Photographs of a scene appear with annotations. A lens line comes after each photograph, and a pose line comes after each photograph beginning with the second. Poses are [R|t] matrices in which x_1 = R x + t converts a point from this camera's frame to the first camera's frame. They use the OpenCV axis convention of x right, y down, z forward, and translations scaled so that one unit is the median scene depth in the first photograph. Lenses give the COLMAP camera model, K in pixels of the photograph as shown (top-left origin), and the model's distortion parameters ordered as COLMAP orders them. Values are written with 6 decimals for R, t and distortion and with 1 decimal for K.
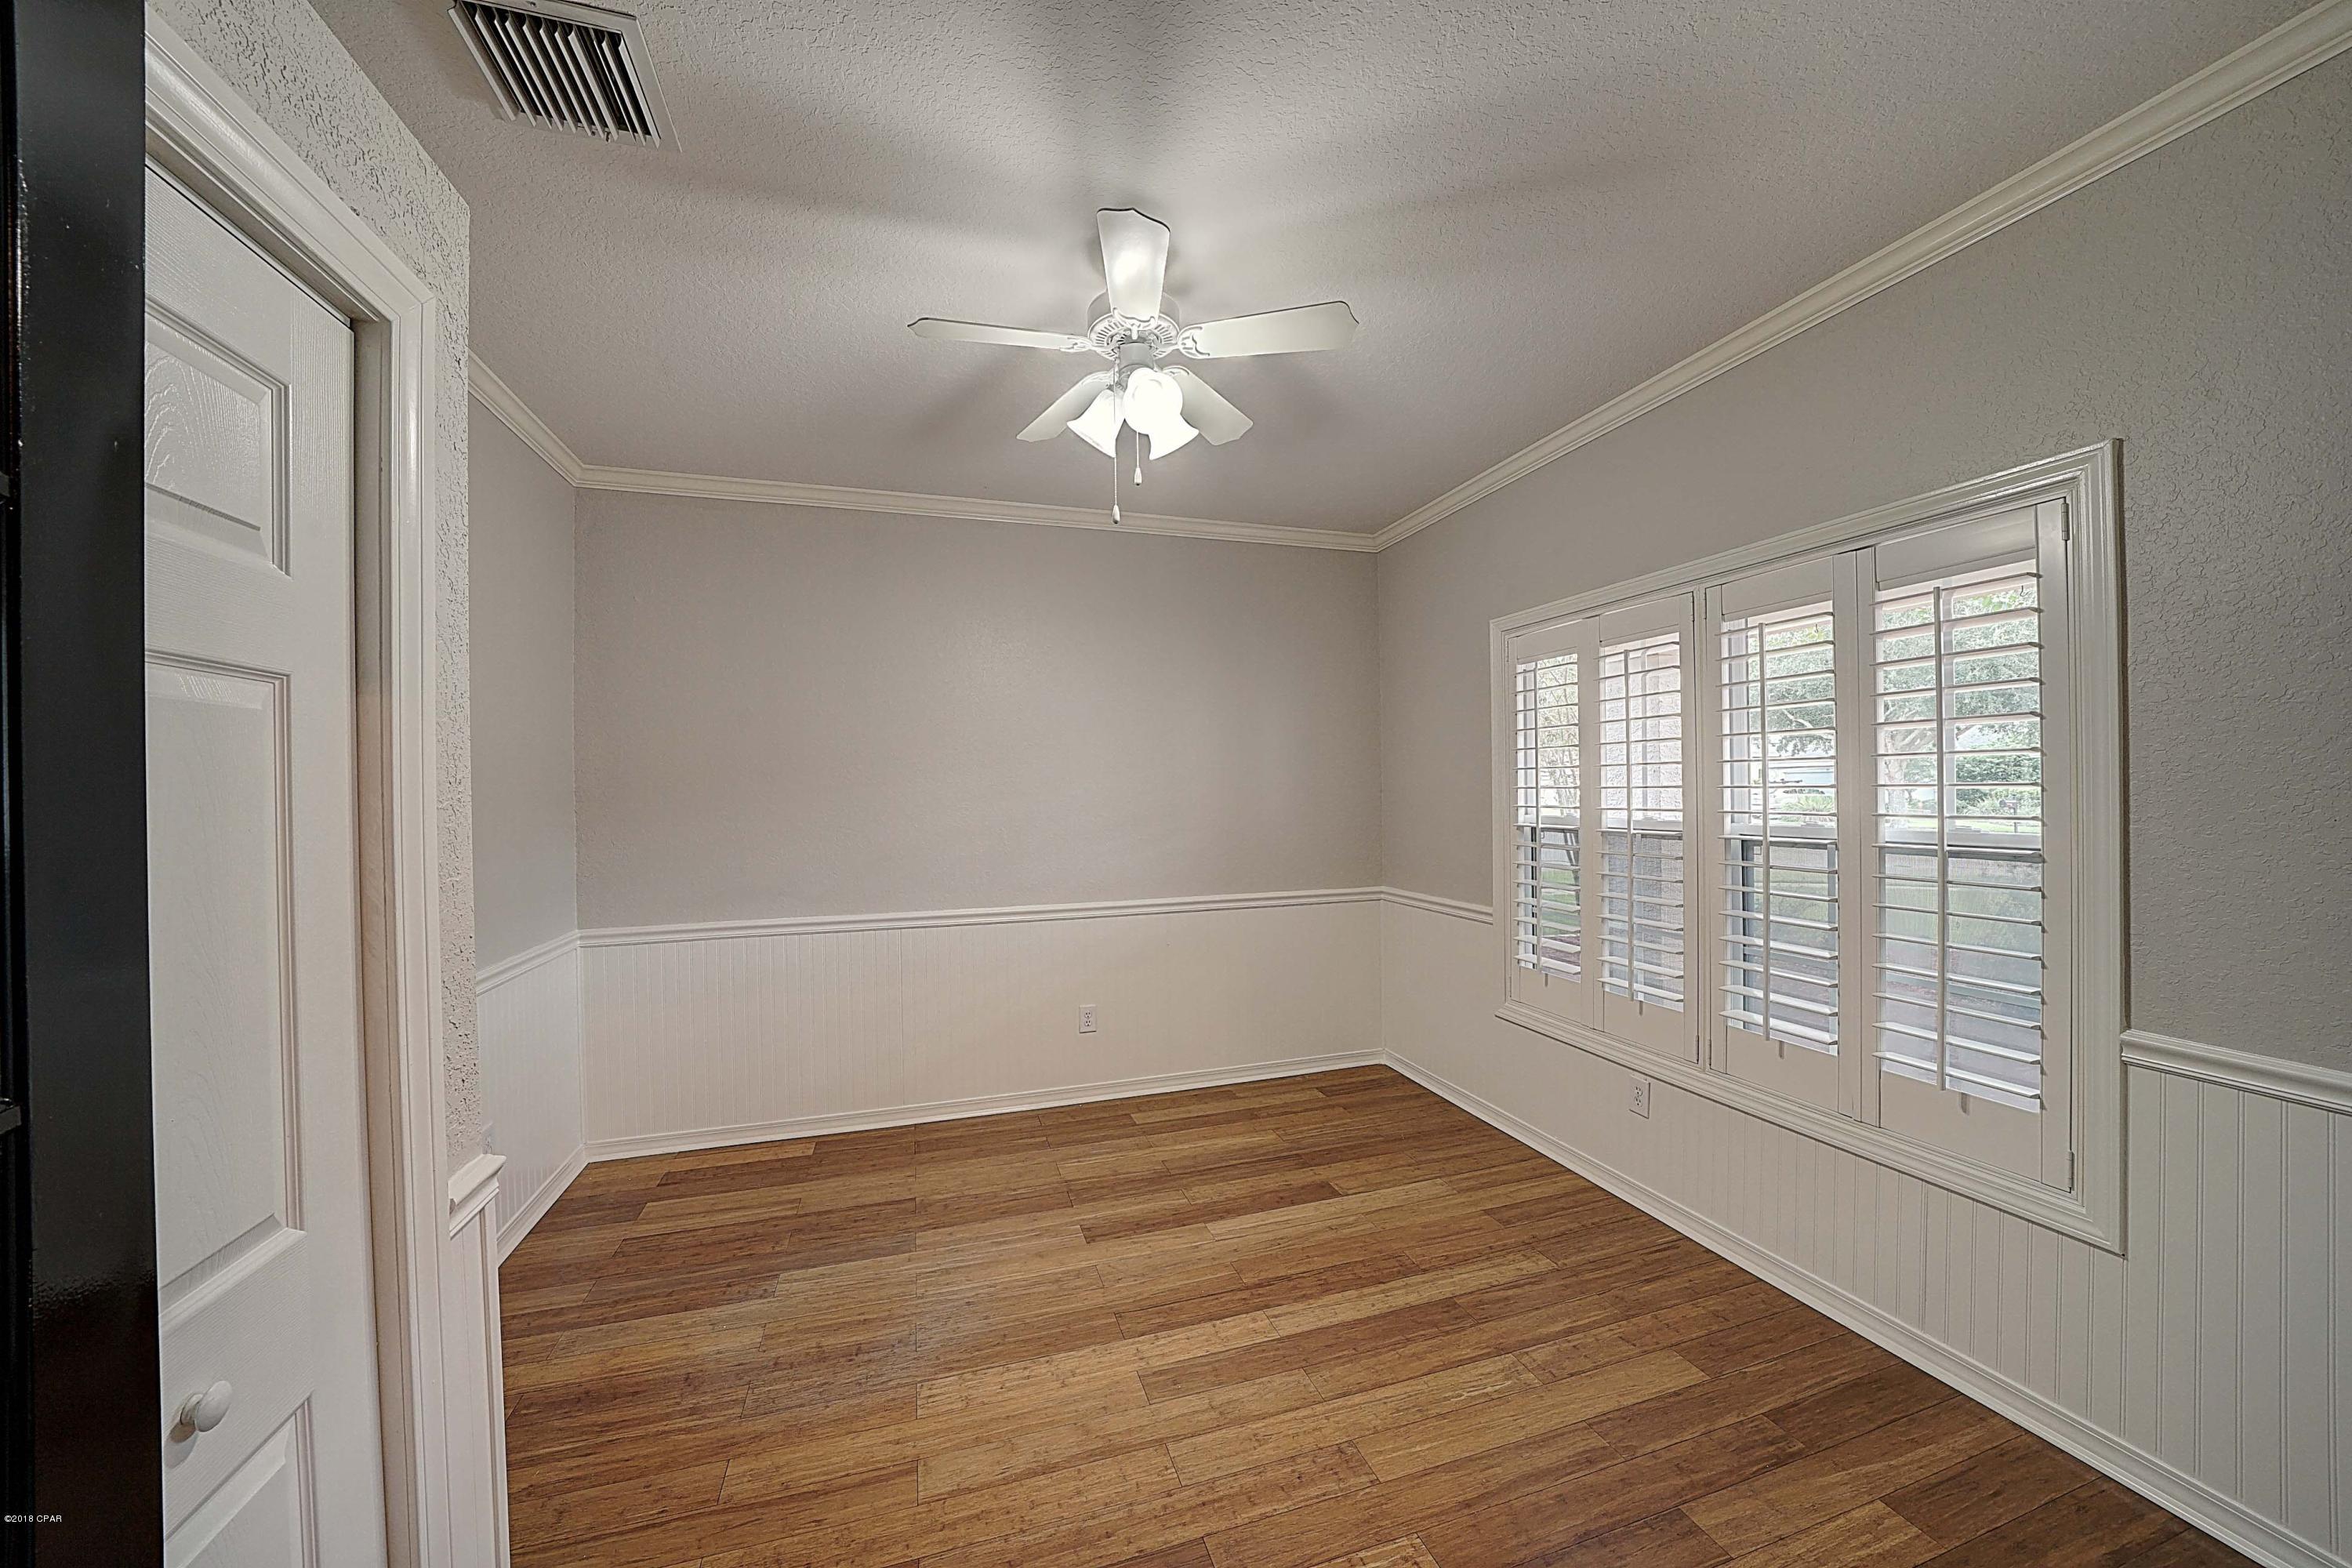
lens RADIAL K [[827.6, 0, 1163.1], [0, 827.6, 791.0], [0, 0, 1]] dist [-0.018940, 0.000000]
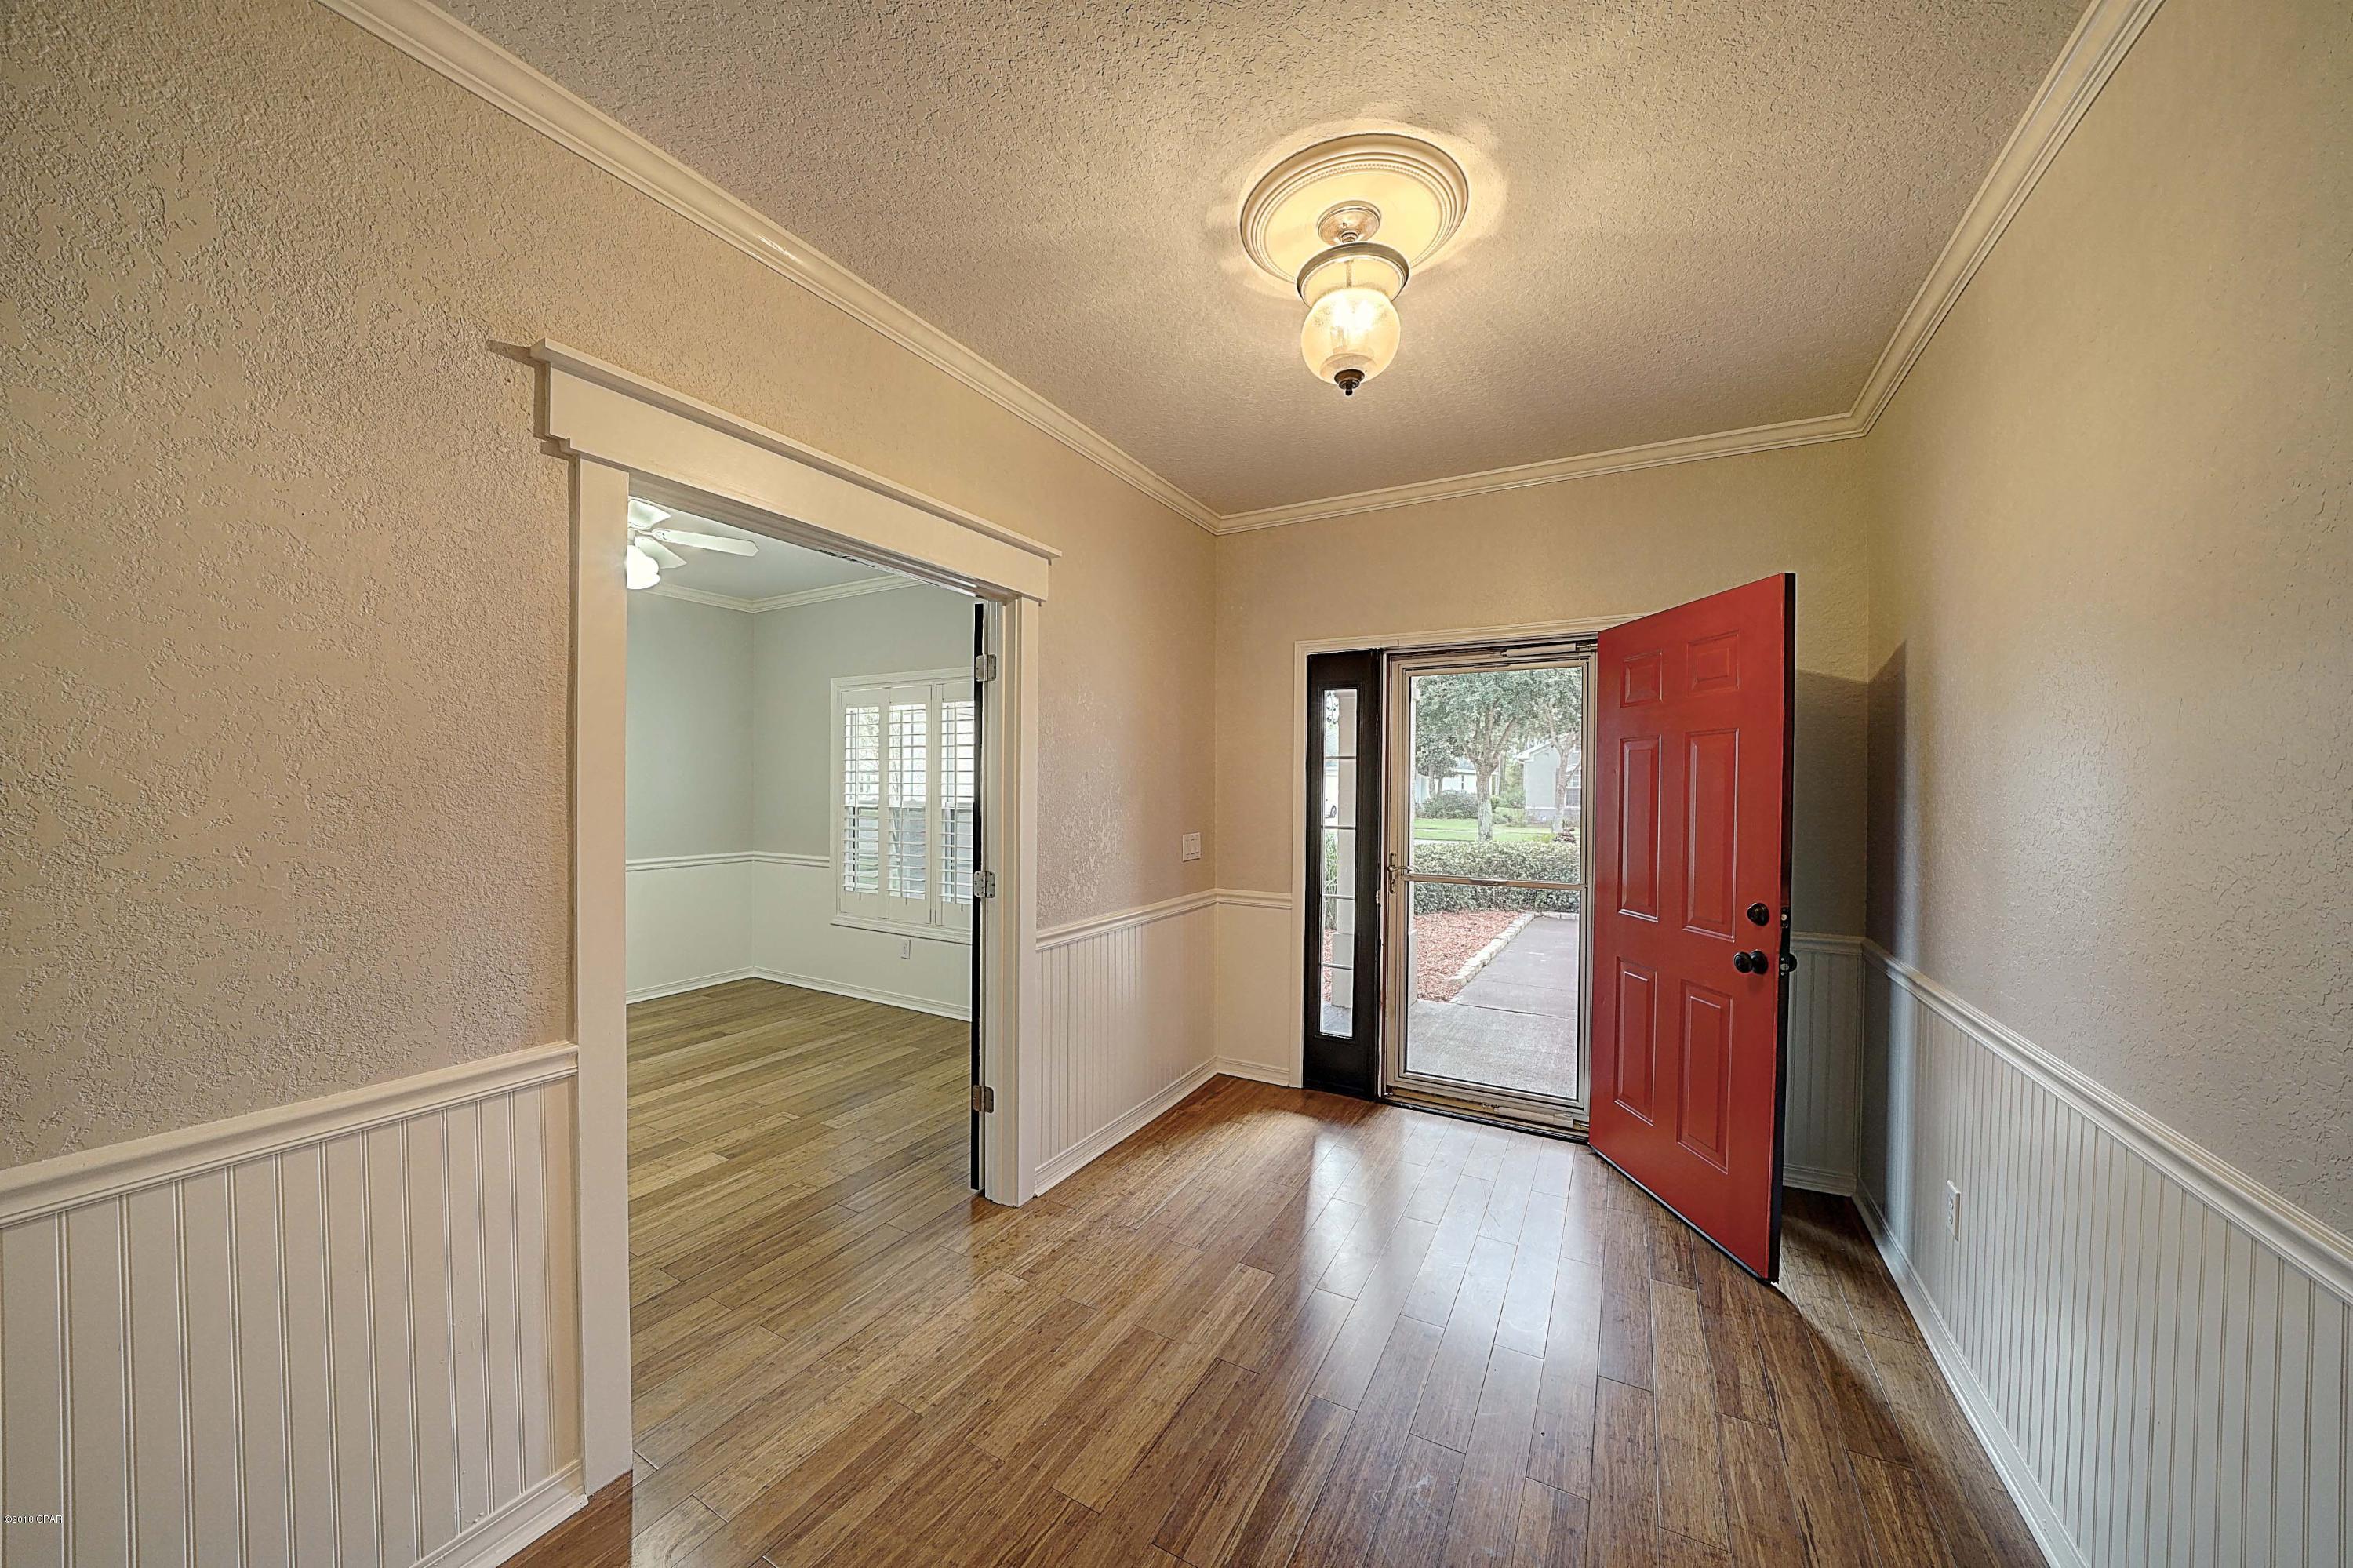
lens RADIAL K [[828.0, 0, 1163.6], [0, 828.0, 791.0], [0, 0, 1]] dist [-0.018940, 0.000000]
pose [[0.737750, 0.013293, 0.674944, -0.266824], [-0.011636, 0.999908, -0.006975, 0.019393], [-0.674974, -0.002708, 0.737836, -0.804572]]
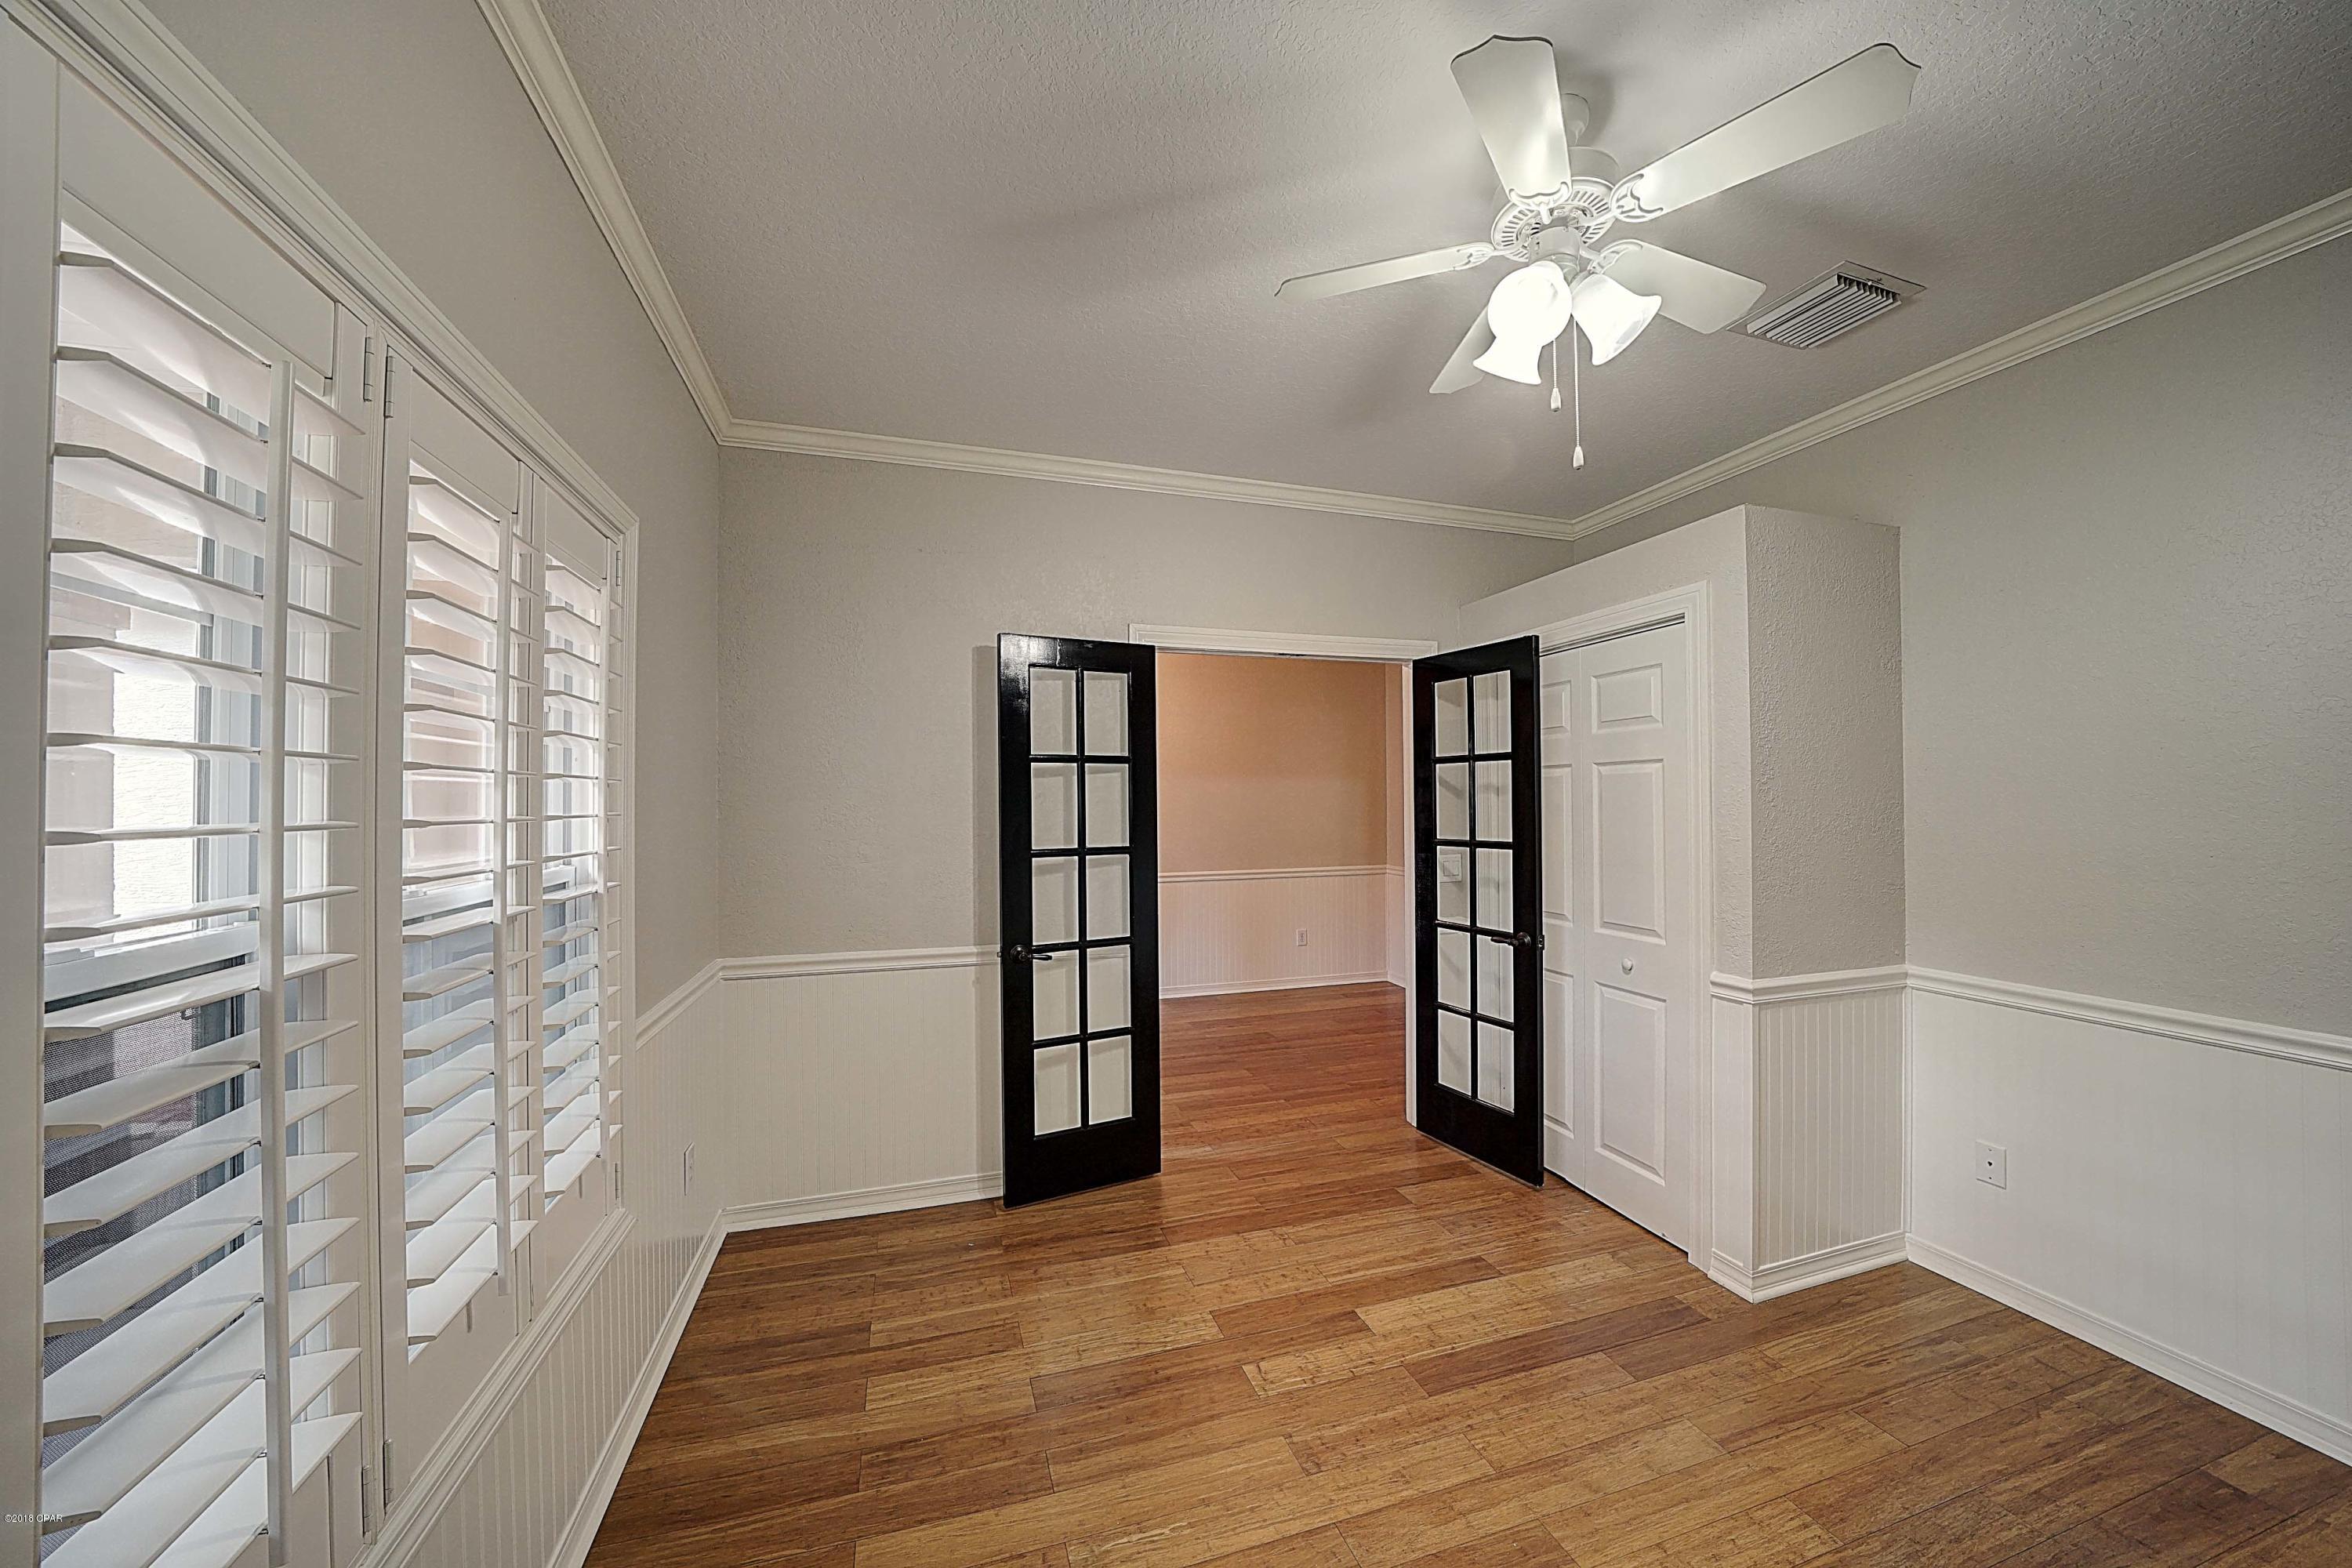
lens RADIAL K [[827.6, 0, 1163.1], [0, 827.6, 791.0], [0, 0, 1]] dist [-0.018940, 0.000000]
pose [[-0.999853, 0.016812, -0.003291, 0.261168], [0.016839, 0.999824, -0.008328, -0.009924], [0.003150, -0.008383, -0.999960, 1.321872]]
